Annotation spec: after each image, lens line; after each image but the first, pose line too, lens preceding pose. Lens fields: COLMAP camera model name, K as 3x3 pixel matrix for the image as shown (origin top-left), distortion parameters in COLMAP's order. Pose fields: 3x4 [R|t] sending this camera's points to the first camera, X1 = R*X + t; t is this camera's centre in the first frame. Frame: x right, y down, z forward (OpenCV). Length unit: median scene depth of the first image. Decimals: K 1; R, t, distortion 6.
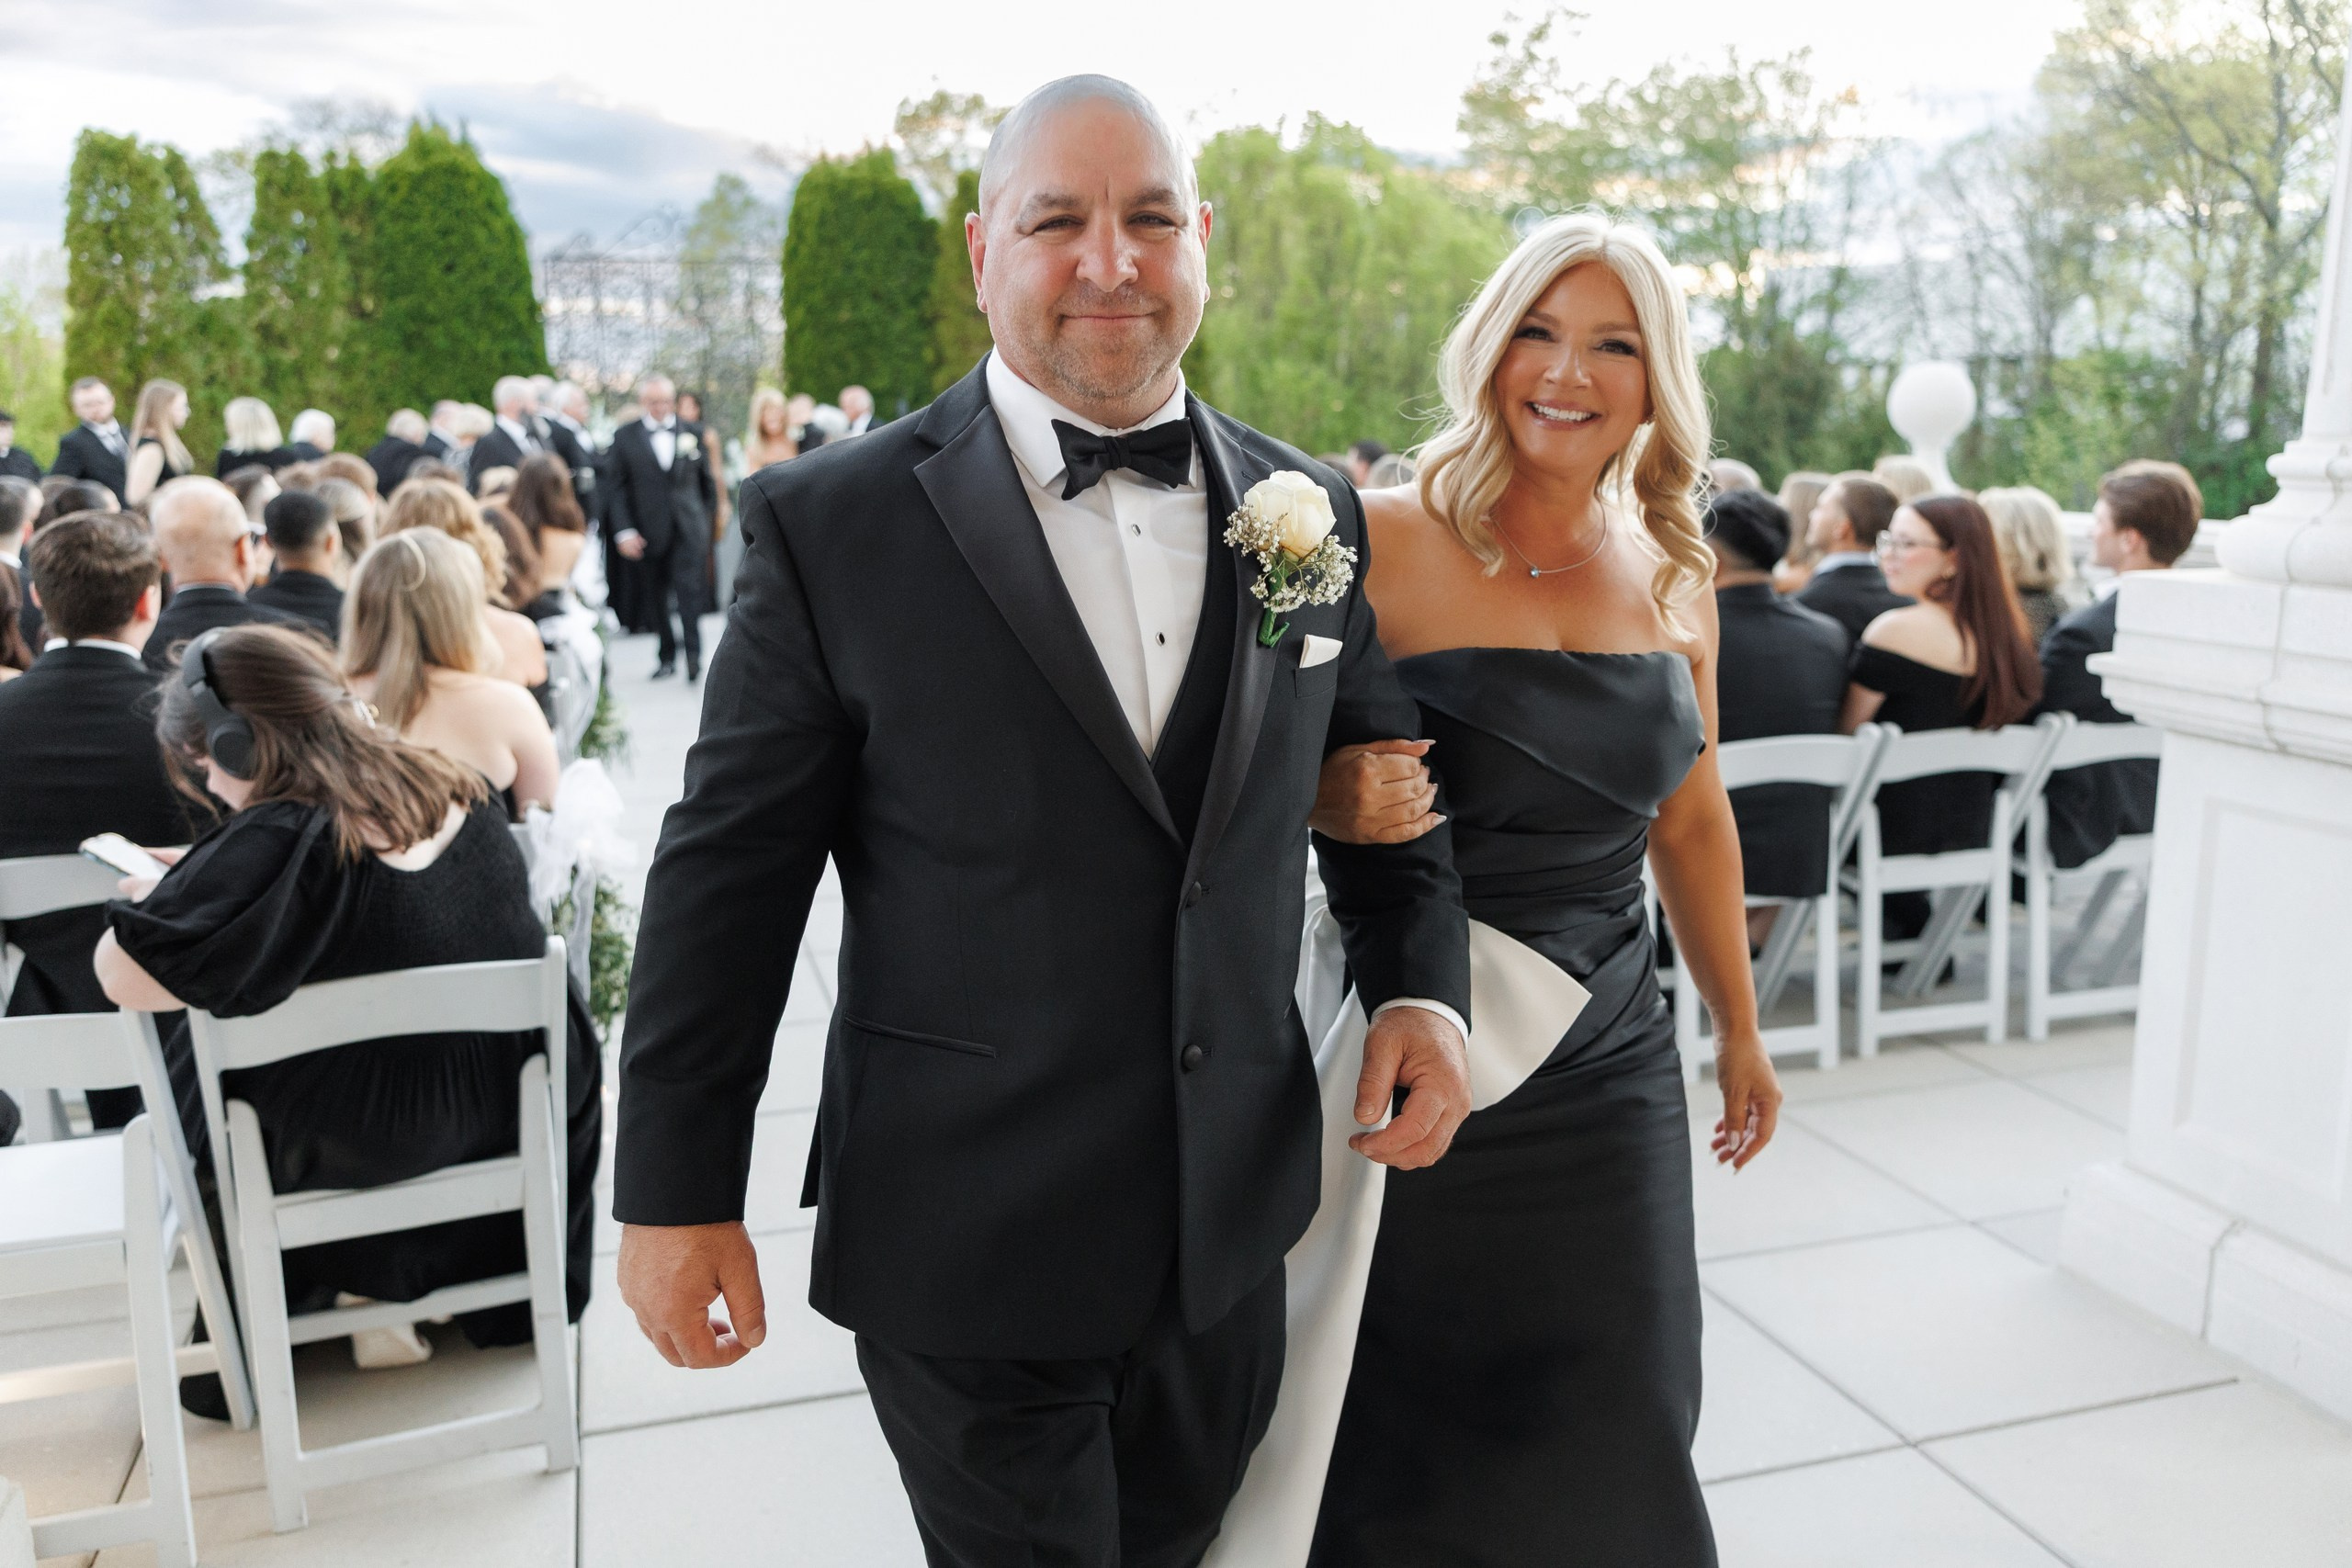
lens RADIAL K [[1821.2, 0, 1192.7], [0, 1821.2, 784.8], [0, 0, 1]] dist [-0.018383, -0.013817]
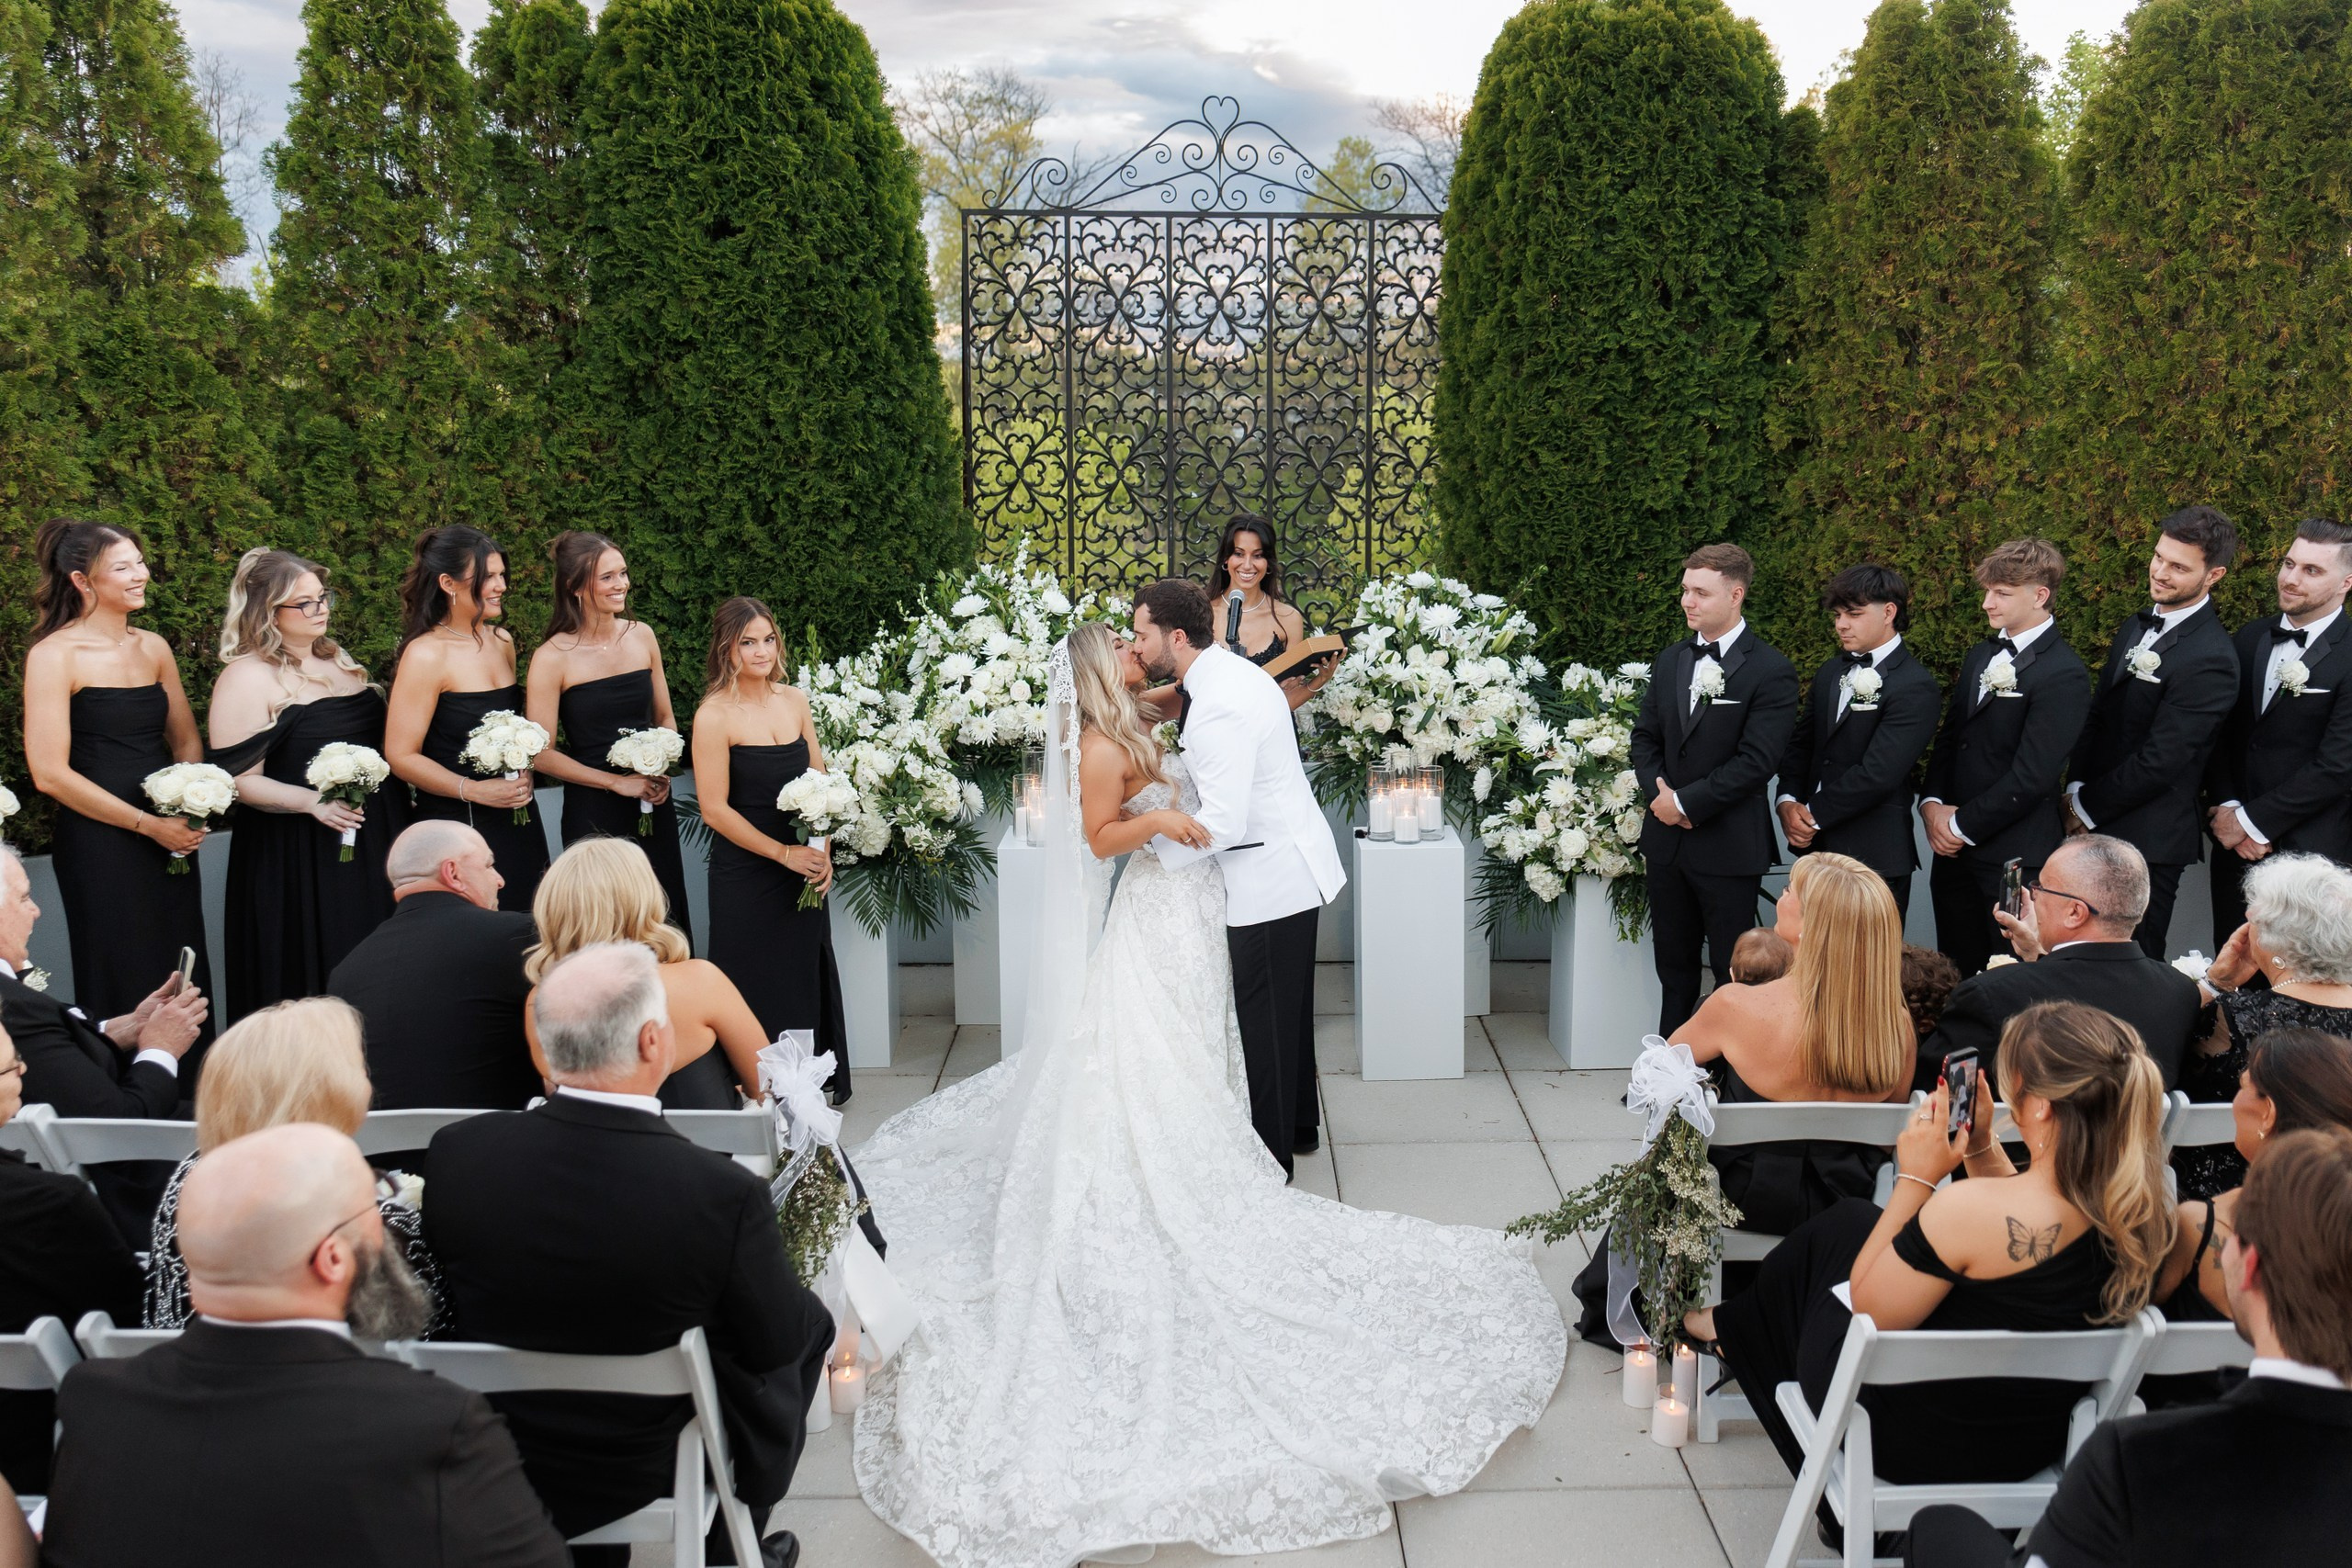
lens RADIAL K [[1981.2, 0, 1243.1], [0, 1981.2, 732.4], [0, 0, 1]] dist [0.004923, 0.001591]
pose [[0.956933, 0.063817, -0.283208, -0.143660], [-0.073750, 0.996975, -0.024539, -0.161700], [0.280785, 0.044369, 0.958745, 0.581883]]
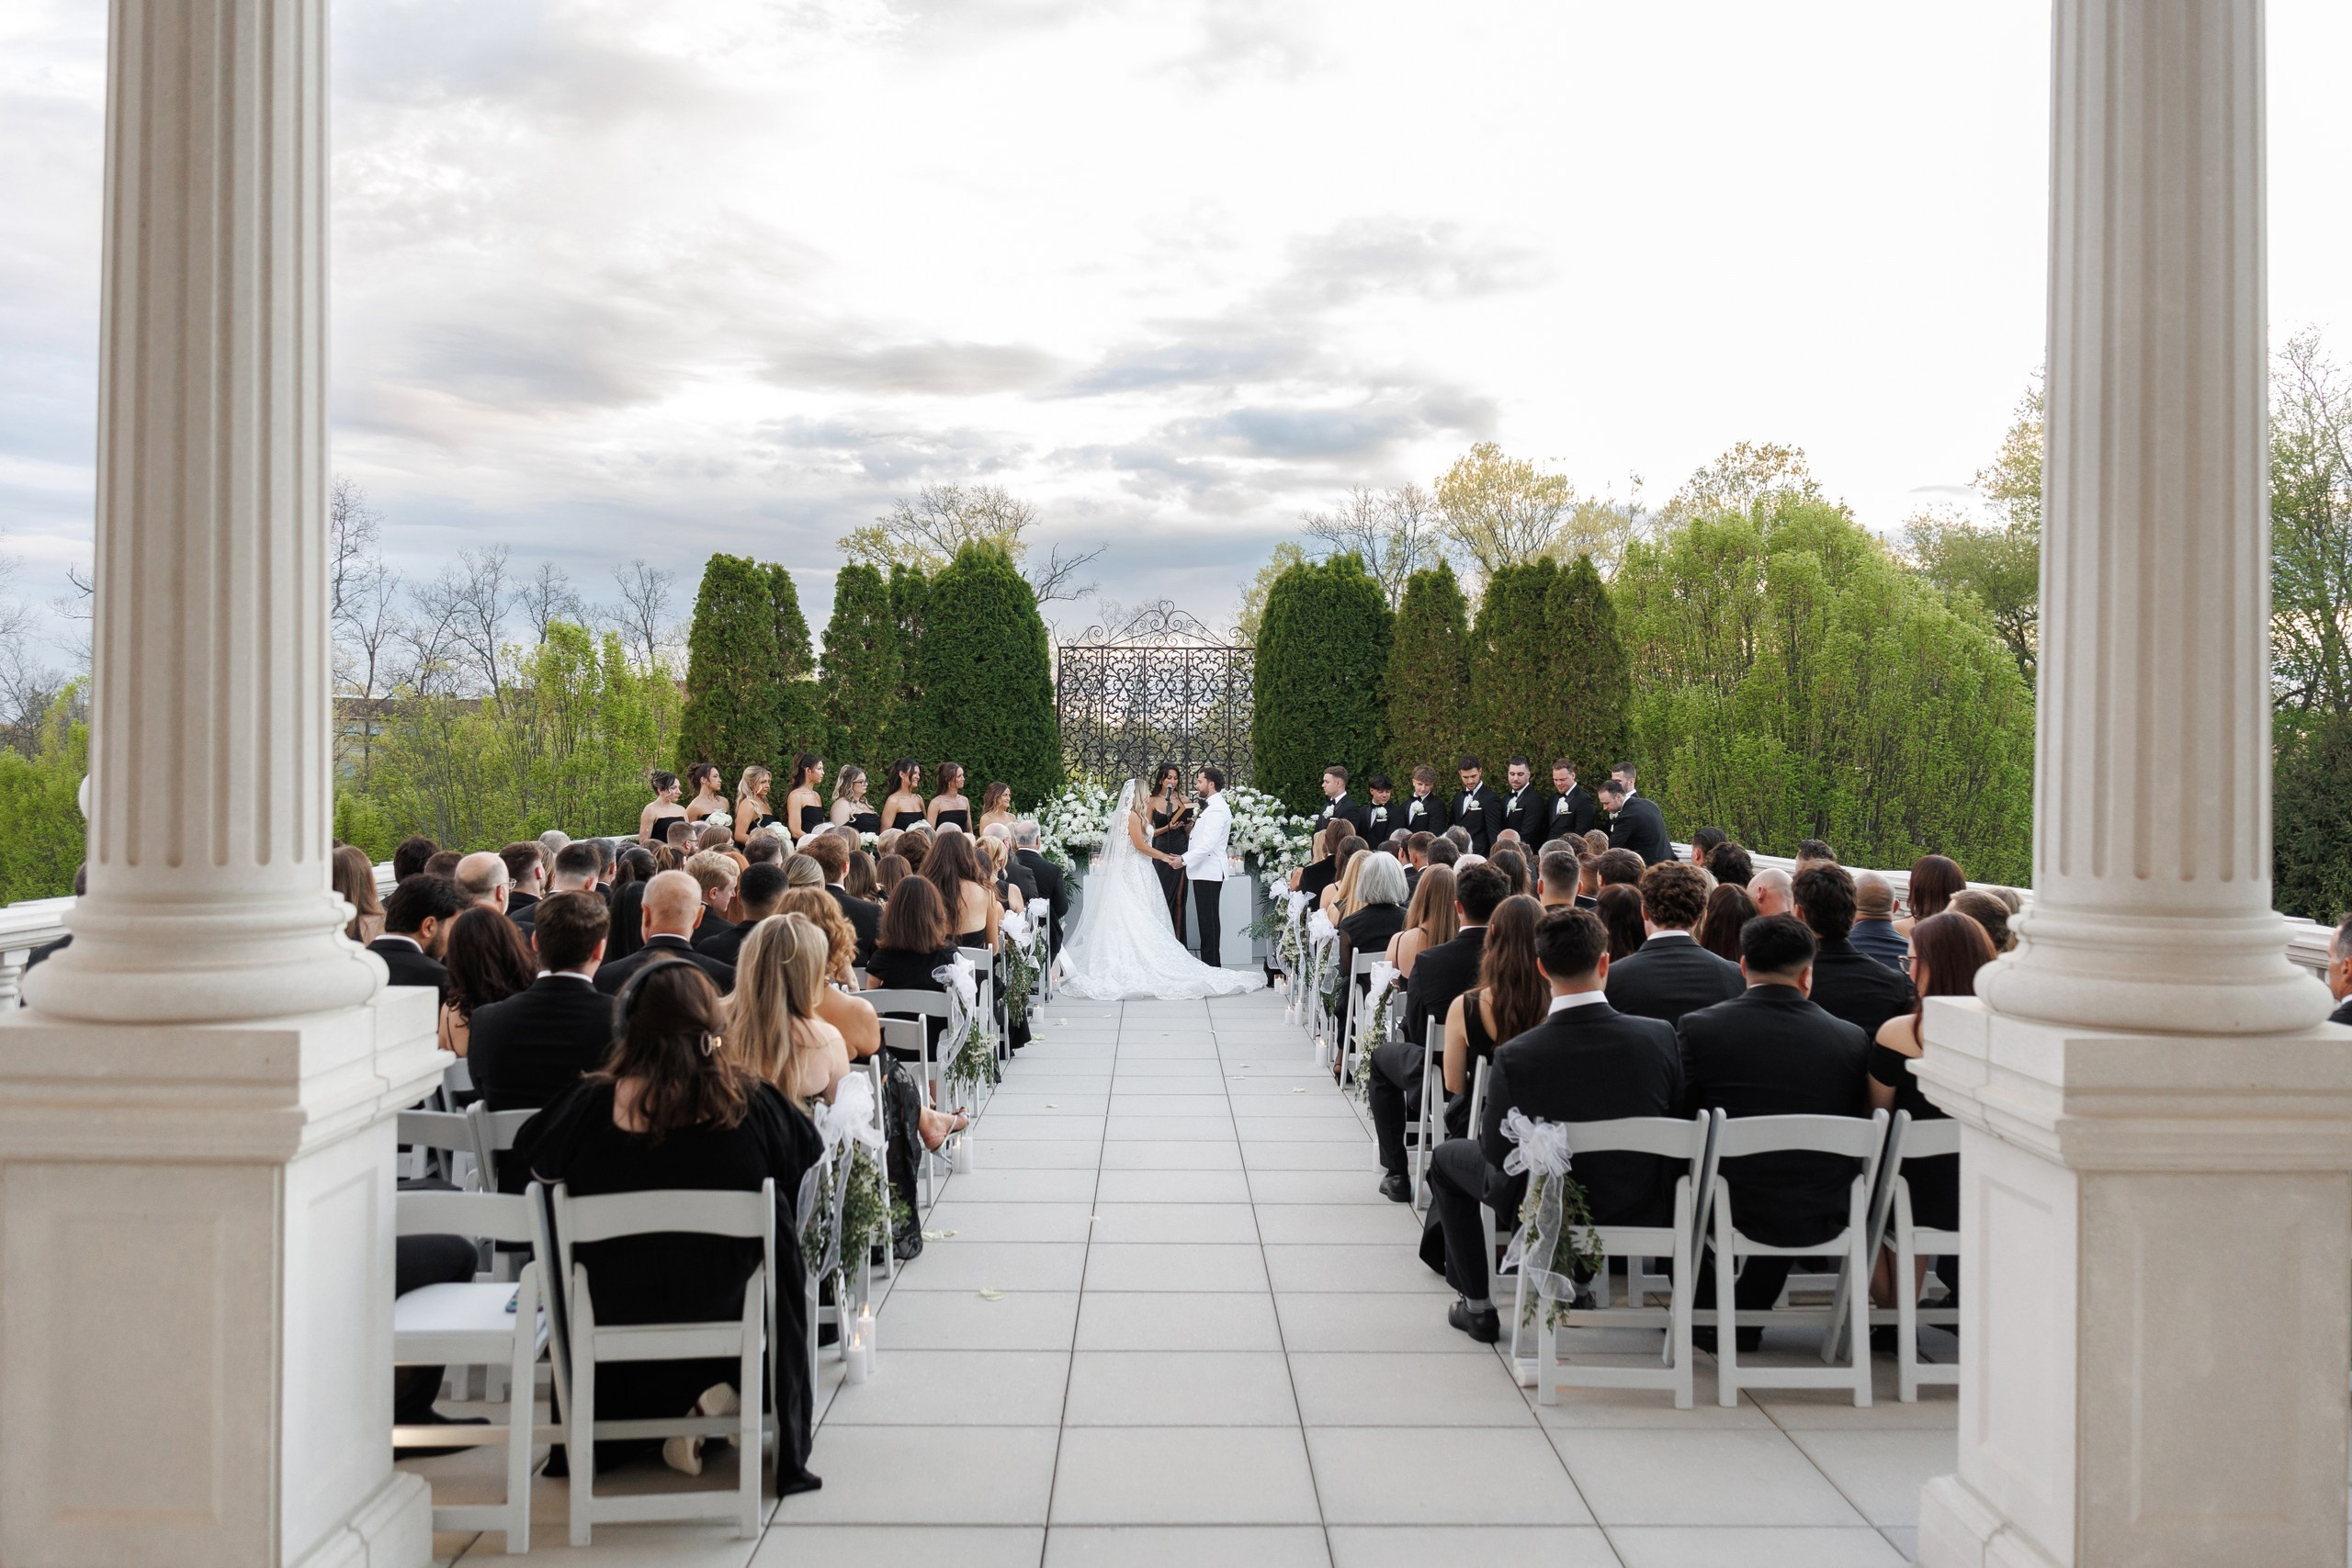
lens RADIAL K [[1821.2, 0, 1192.7], [0, 1821.2, 784.8], [0, 0, 1]] dist [-0.018383, -0.013817]
pose [[0.955694, 0.018277, -0.293794, 0.082008], [-0.073230, 0.981455, -0.177156, 0.000336], [0.285108, 0.190821, 0.939309, -0.079186]]
